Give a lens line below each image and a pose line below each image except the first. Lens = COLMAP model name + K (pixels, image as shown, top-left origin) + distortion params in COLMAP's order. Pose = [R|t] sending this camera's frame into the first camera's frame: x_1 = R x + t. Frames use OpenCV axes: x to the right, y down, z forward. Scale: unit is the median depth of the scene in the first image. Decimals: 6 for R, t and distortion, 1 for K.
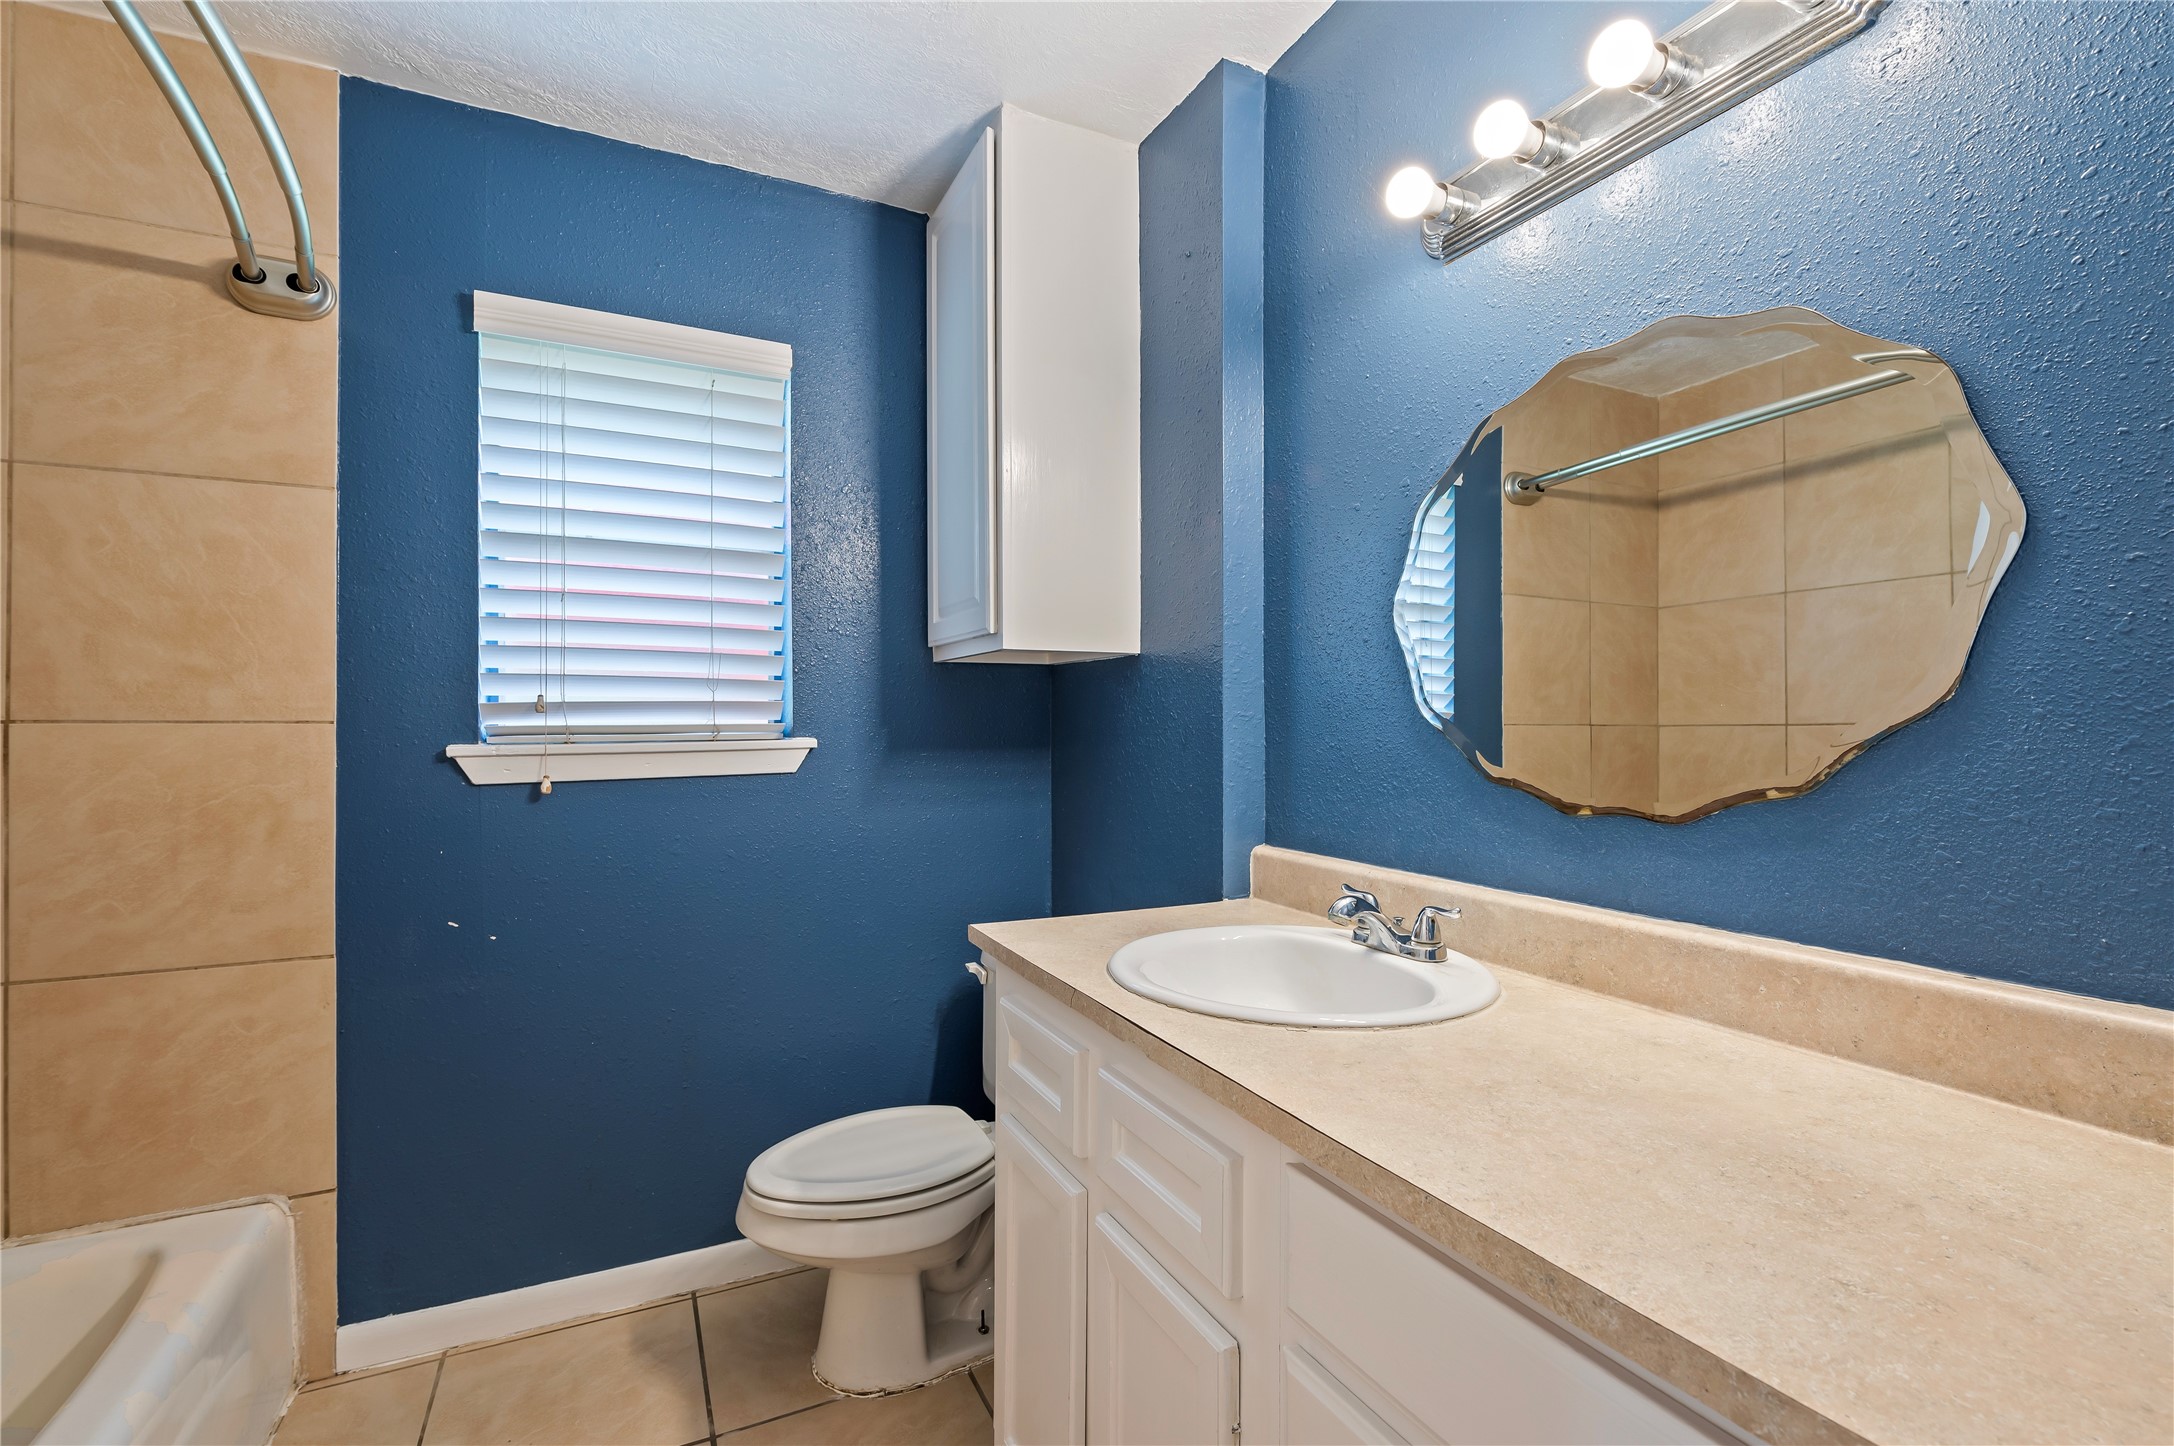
lens RADIAL K [[919.5, 0, 1099.3], [0, 919.5, 726.4], [0, 0, 1]] dist [-0.002662, -0.000684]
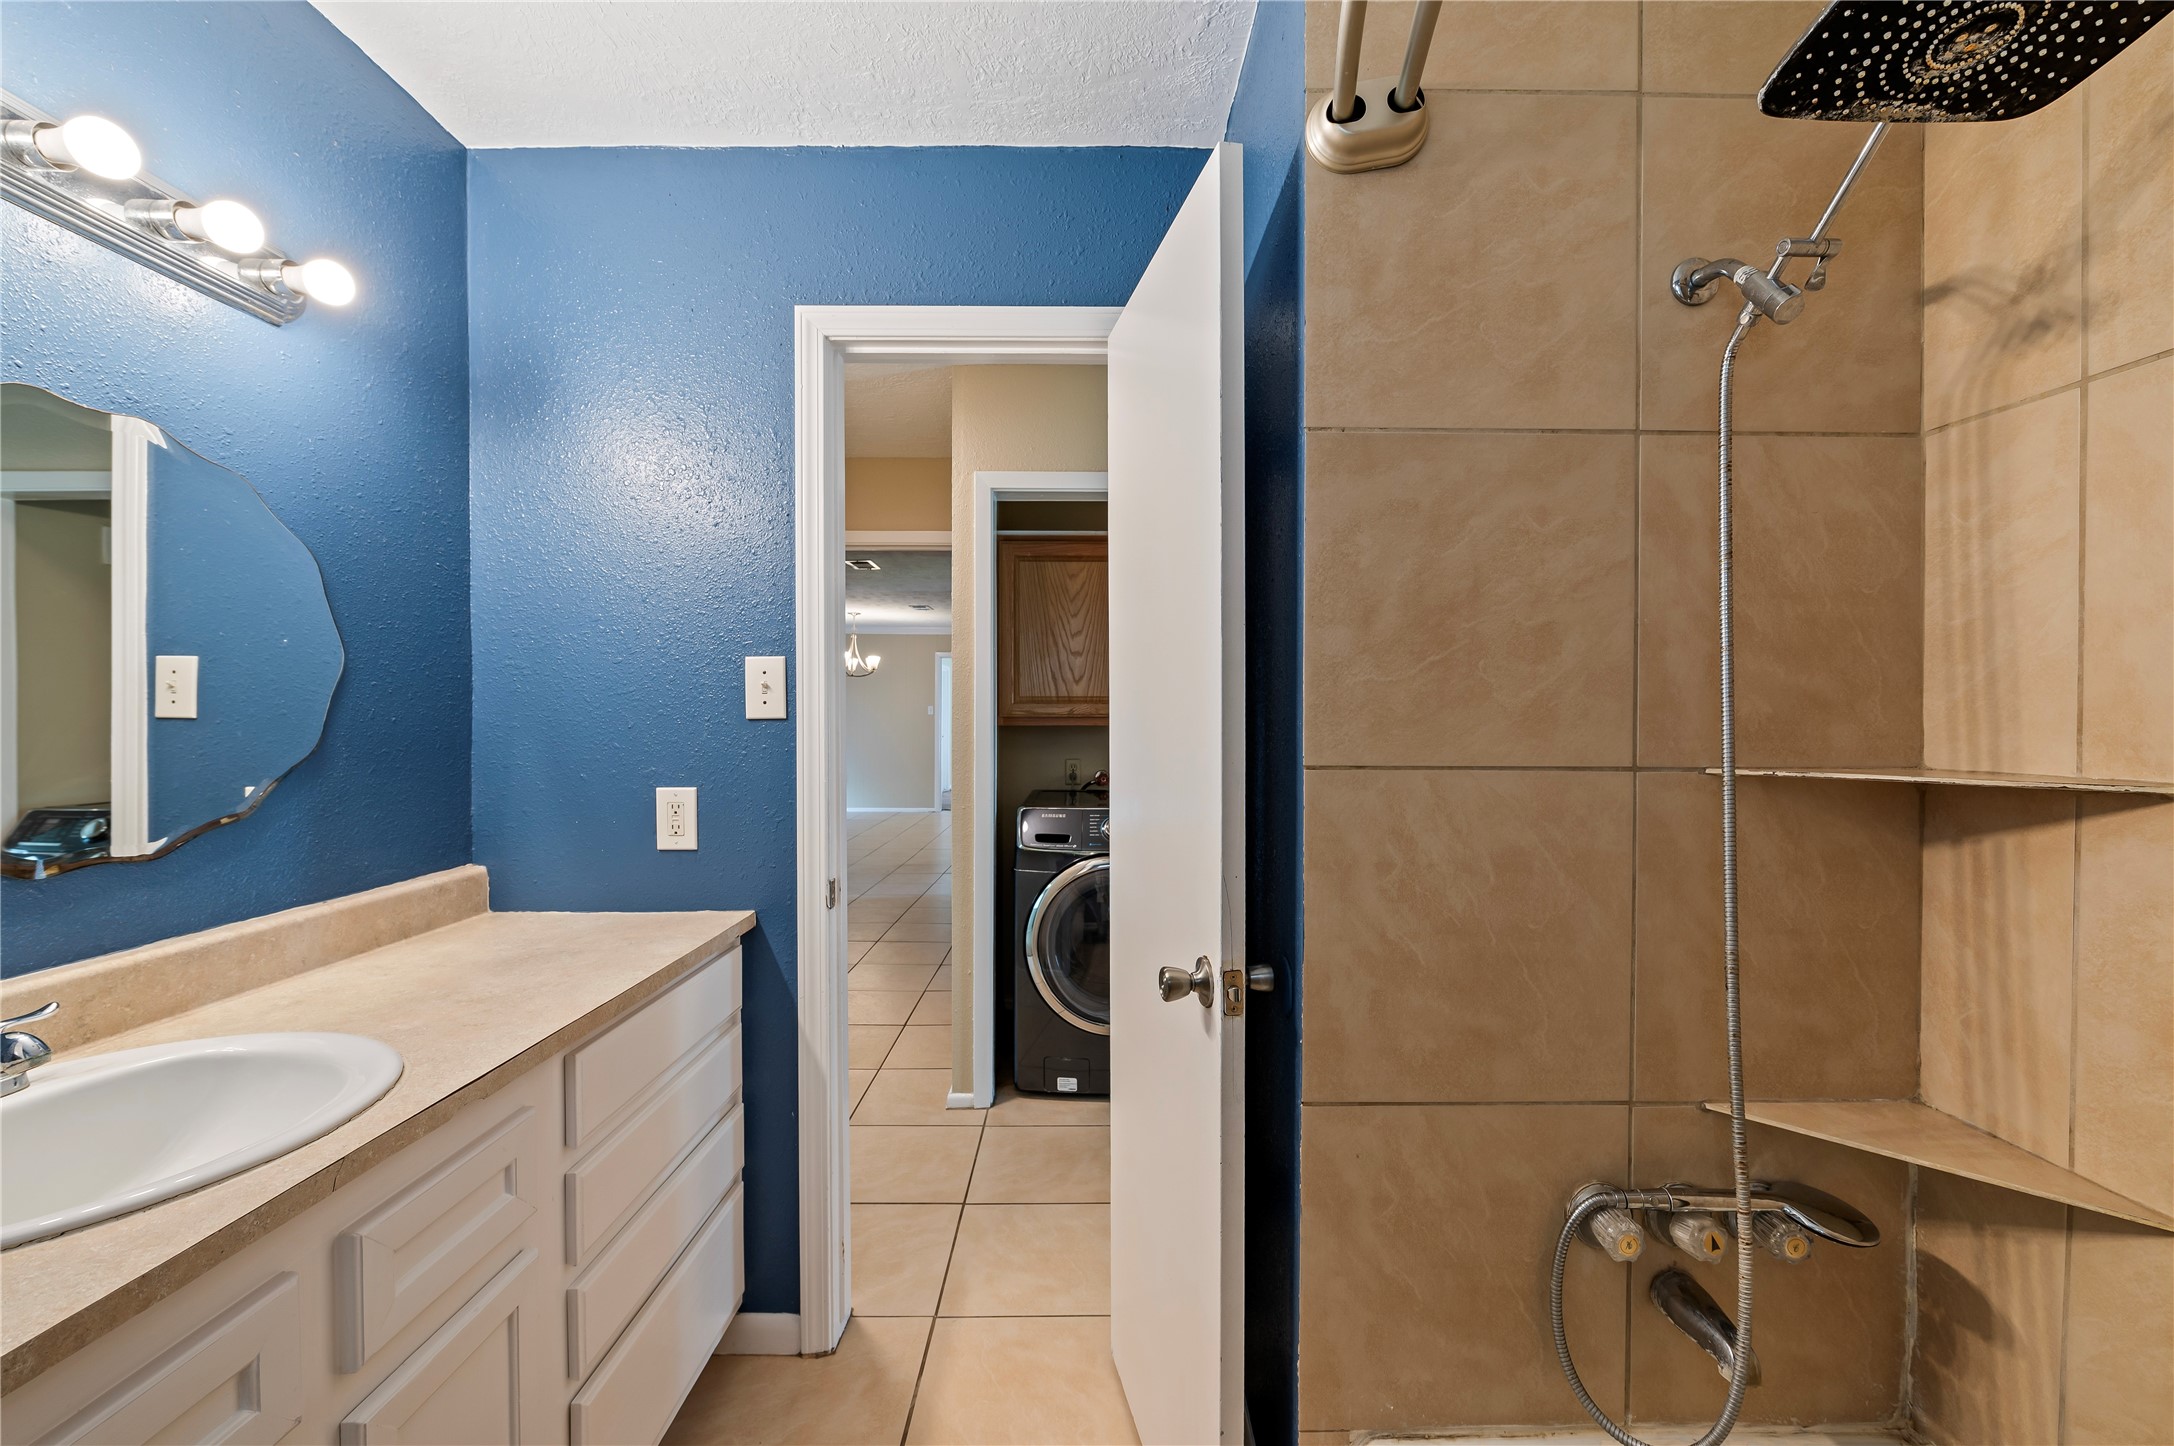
lens RADIAL K [[858.8, 0, 1087.0], [0, 858.8, 723.0], [0, 0, 1]] dist [-0.000065, -0.000015]
pose [[-0.884476, -0.002766, 0.466577, -1.044195], [0.002078, 0.999949, 0.009867, -0.086123], [-0.466581, 0.009696, -0.884425, 1.570827]]
